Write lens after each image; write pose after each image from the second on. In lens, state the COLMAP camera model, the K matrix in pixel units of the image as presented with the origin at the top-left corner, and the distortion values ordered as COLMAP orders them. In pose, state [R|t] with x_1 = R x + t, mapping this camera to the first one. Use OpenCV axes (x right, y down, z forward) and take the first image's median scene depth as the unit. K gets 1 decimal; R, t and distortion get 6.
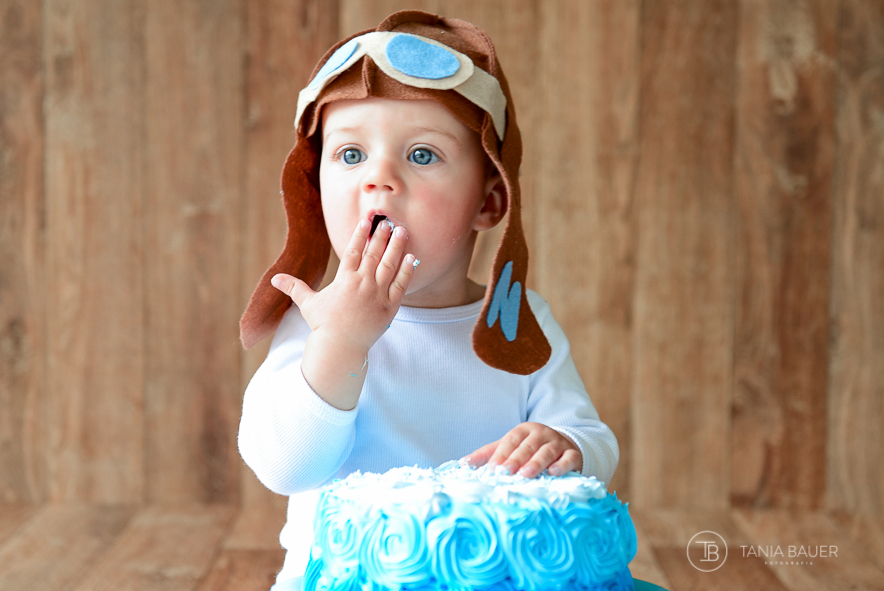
lens RADIAL K [[1697.6, 0, 442.0], [0, 1697.6, 295.5], [0, 0, 1]] dist [-0.006690, 0.145016]
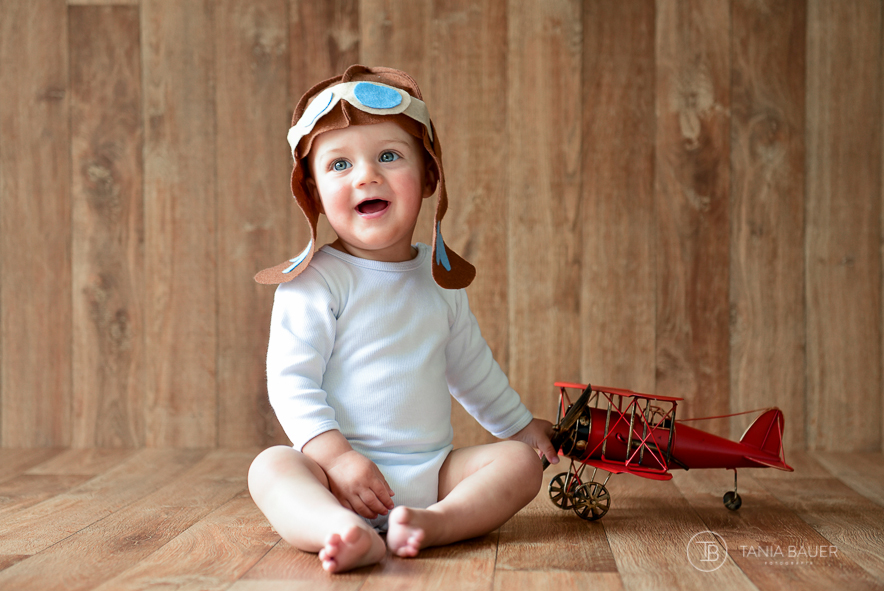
lens RADIAL K [[1697.6, 0, 442.0], [0, 1697.6, 295.5], [0, 0, 1]] dist [-0.006690, 0.145016]
pose [[0.998301, -0.010901, -0.057232, 0.081673], [0.007940, 0.998630, -0.051715, 0.075058], [0.057717, 0.051173, 0.997021, -0.335911]]
